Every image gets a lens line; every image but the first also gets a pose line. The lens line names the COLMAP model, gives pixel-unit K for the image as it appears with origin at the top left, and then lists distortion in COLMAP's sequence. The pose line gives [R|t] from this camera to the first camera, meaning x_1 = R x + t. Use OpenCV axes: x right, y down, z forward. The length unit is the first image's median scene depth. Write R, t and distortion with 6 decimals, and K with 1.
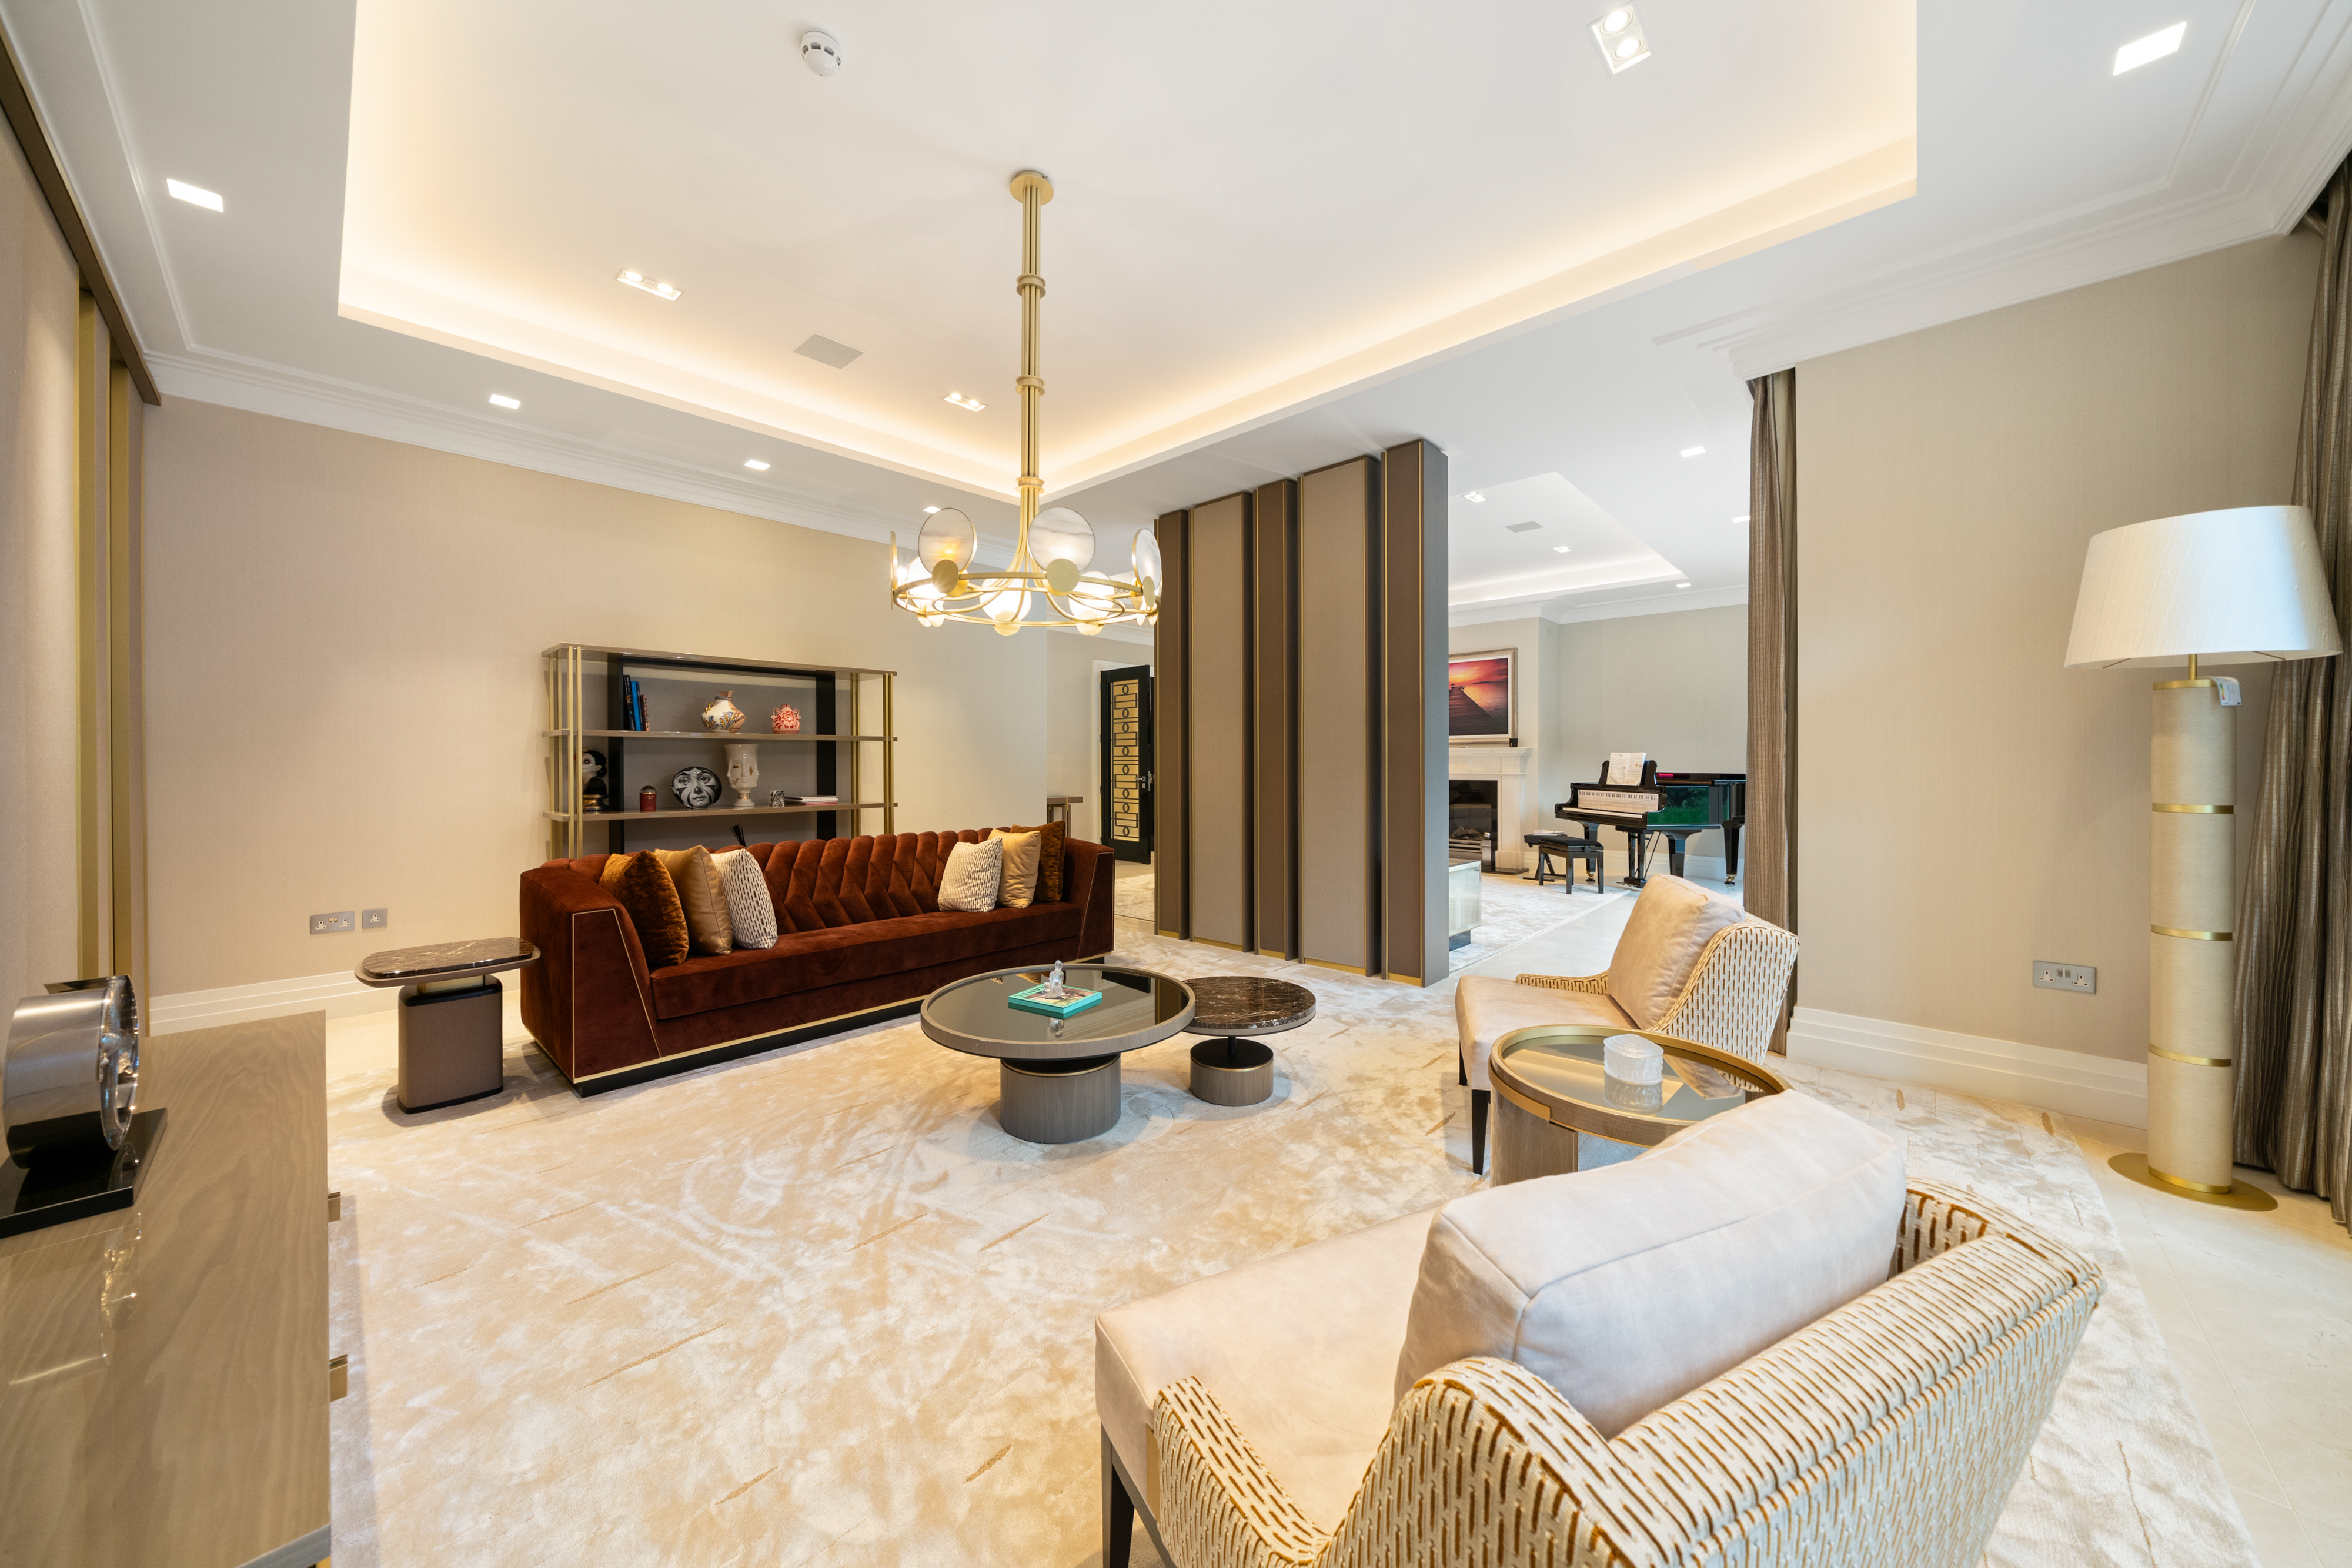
lens RADIAL K [[802.0, 0, 1173.6], [0, 802.0, 764.0], [0, 0, 1]] dist [-0.002870, 0.000022]
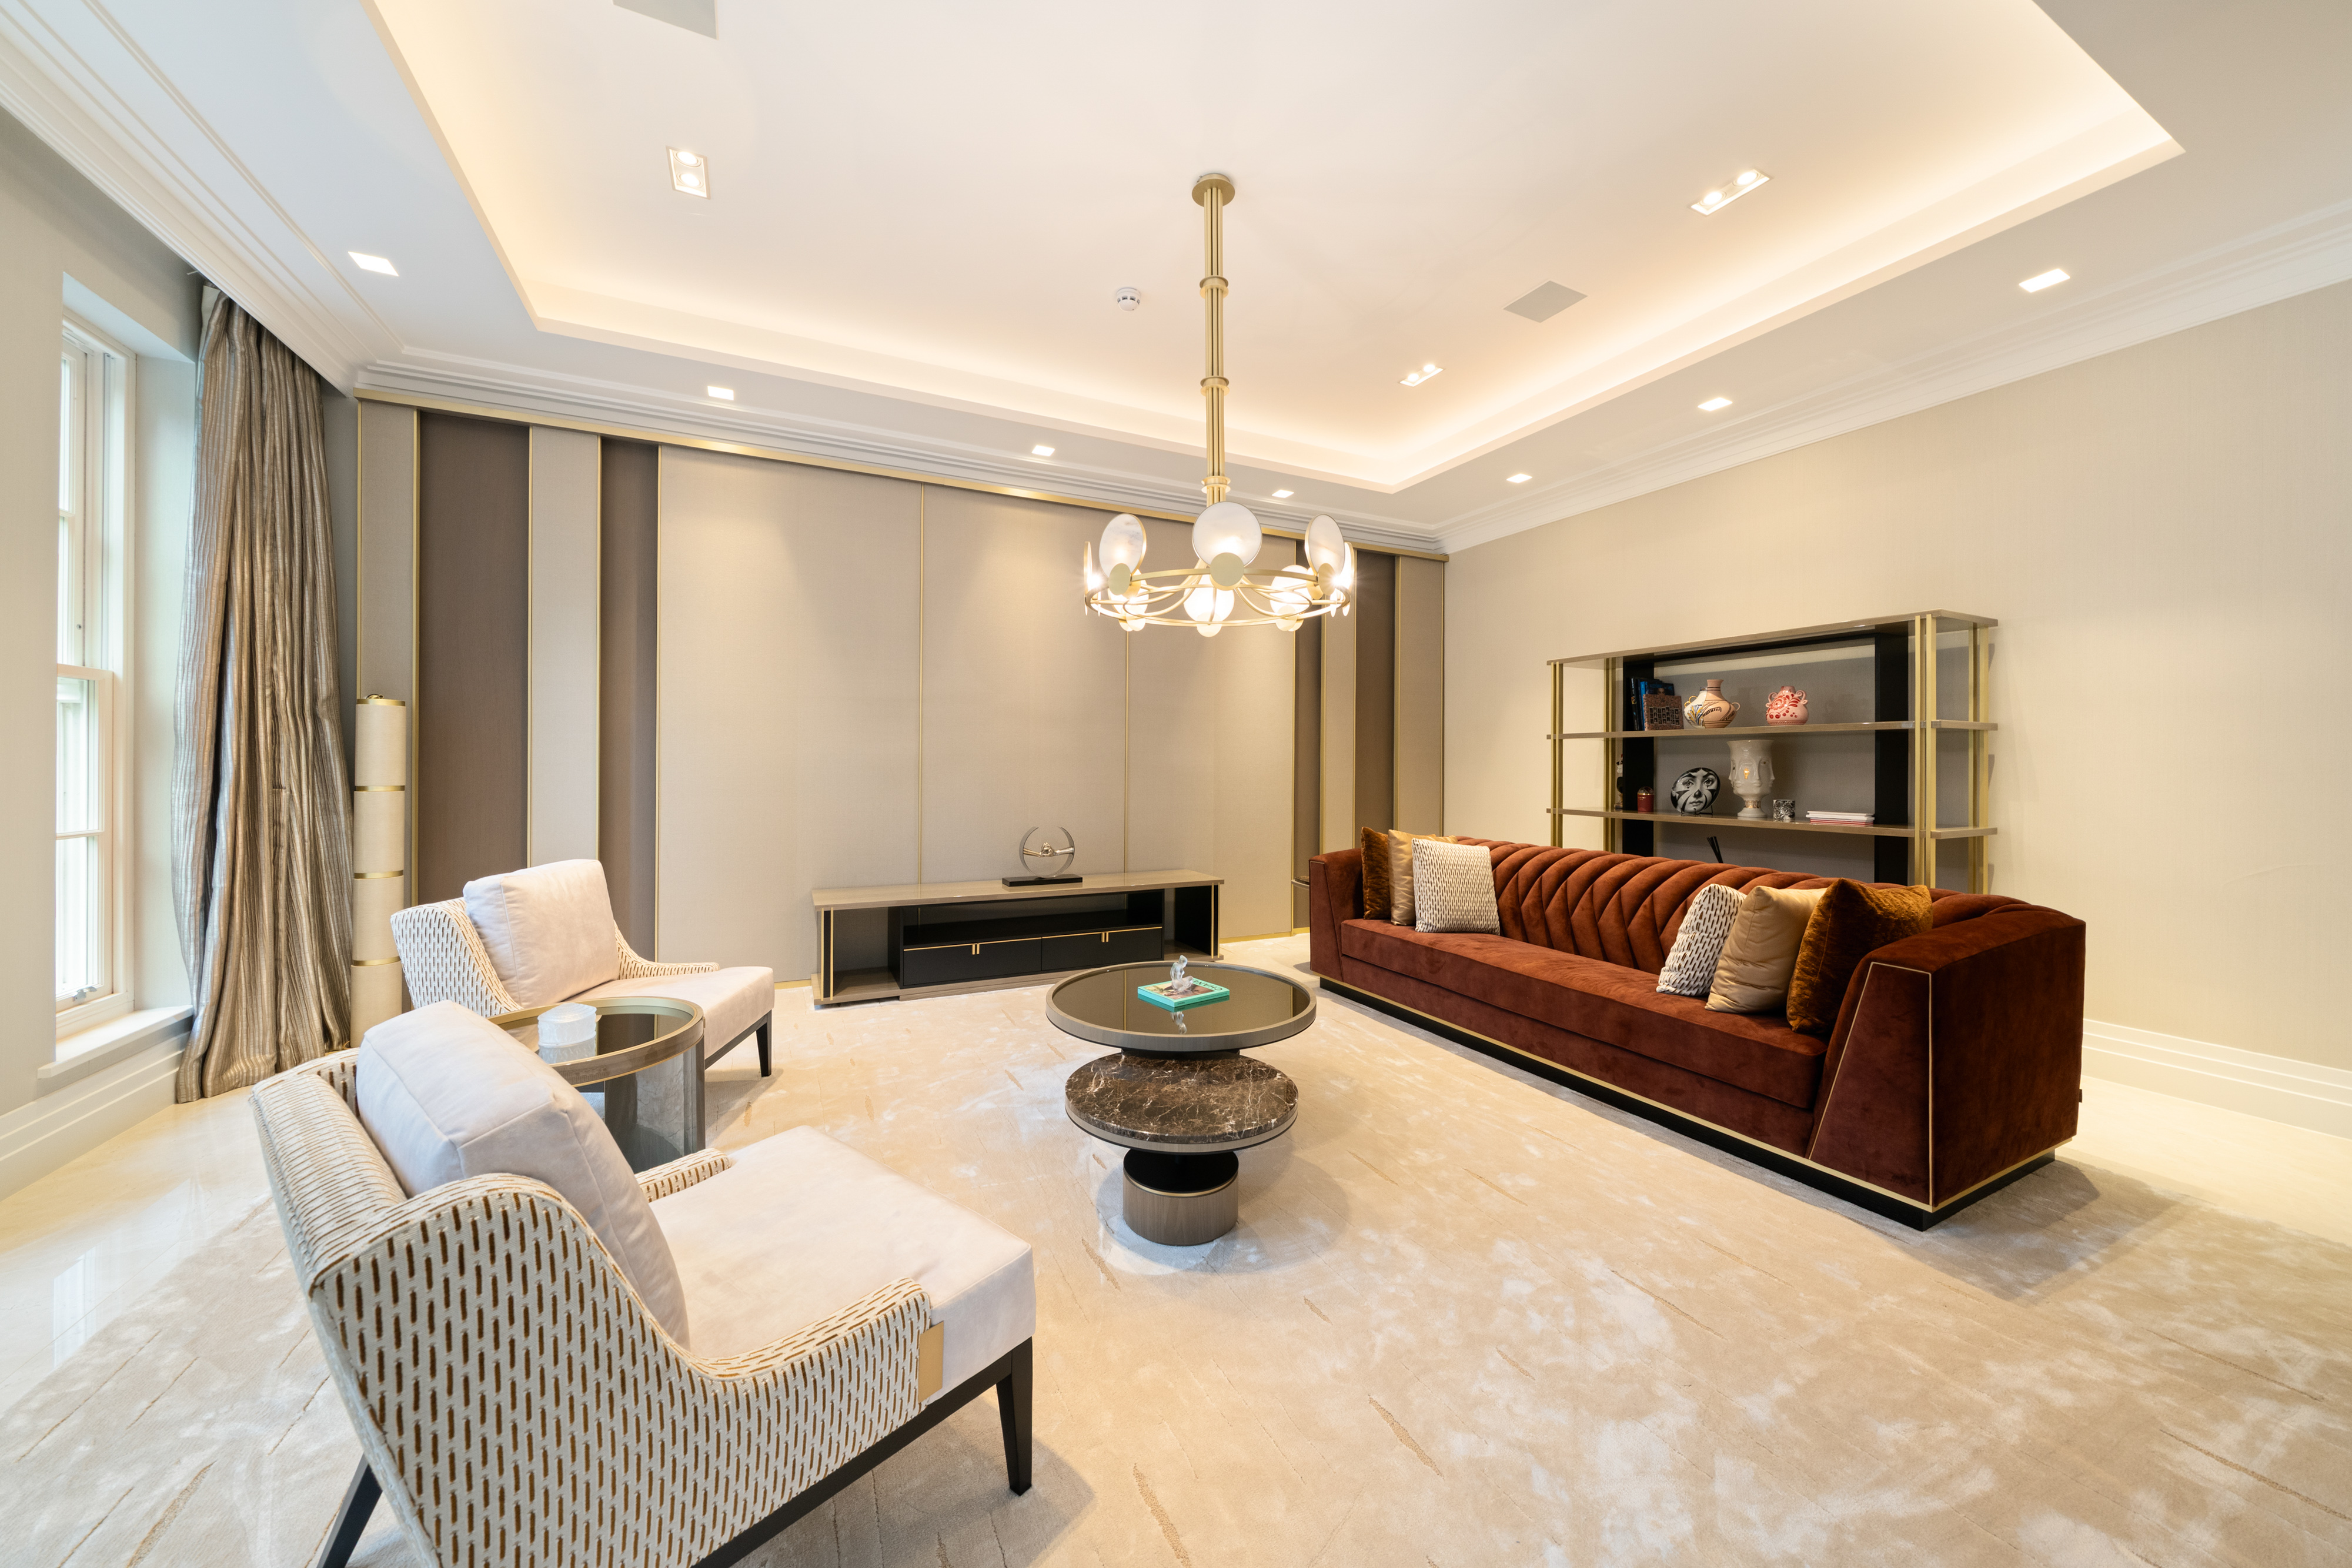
lens RADIAL K [[802.0, 0, 1152.5], [0, 802.0, 771.6], [0, 0, 1]] dist [-0.002870, 0.000022]
pose [[-0.363580, 0.009770, -0.931512, 0.927838], [-0.002005, 0.999934, 0.011271, -0.002361], [0.931561, 0.005966, -0.363536, 1.515451]]
